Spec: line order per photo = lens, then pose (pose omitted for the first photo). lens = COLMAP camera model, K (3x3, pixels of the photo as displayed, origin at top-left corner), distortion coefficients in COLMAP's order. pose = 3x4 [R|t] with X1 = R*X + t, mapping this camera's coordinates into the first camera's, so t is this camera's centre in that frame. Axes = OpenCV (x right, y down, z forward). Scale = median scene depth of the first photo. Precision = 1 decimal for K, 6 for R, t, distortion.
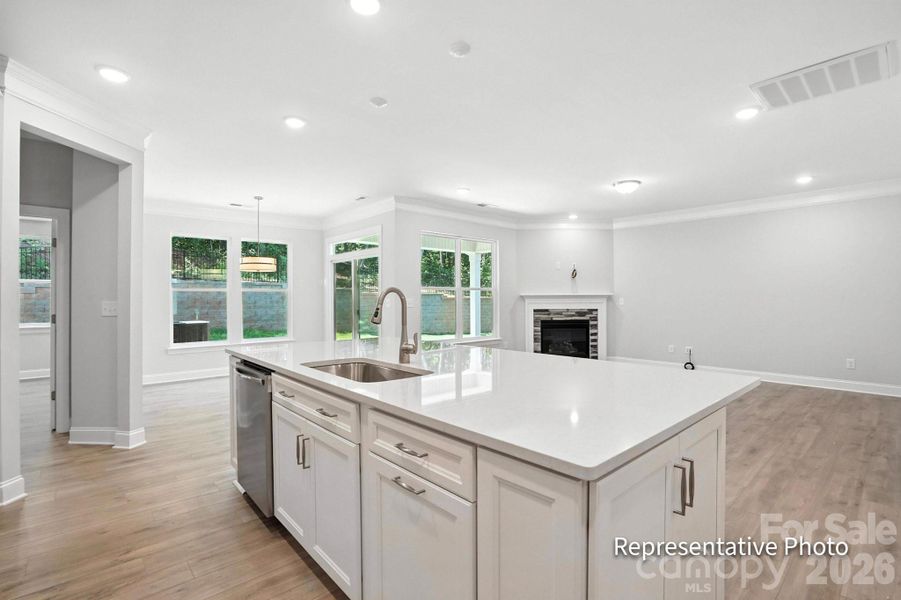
lens RADIAL K [[411.1, 0, 452.6], [0, 411.1, 297.3], [0, 0, 1]] dist [-0.019593, 0.000705]
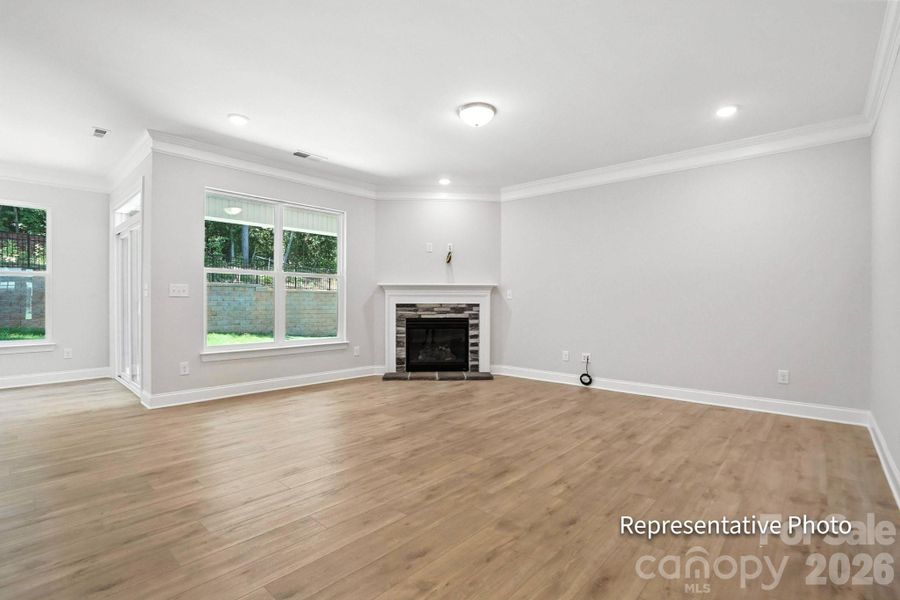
lens RADIAL K [[410.6, 0, 447.1], [0, 410.6, 304.6], [0, 0, 1]] dist [-0.019593, 0.000705]
pose [[0.995751, 0.006060, 0.091884, 0.222139], [-0.007686, 0.999820, 0.017348, 0.016929], [-0.091762, -0.017980, 0.995619, 0.234712]]
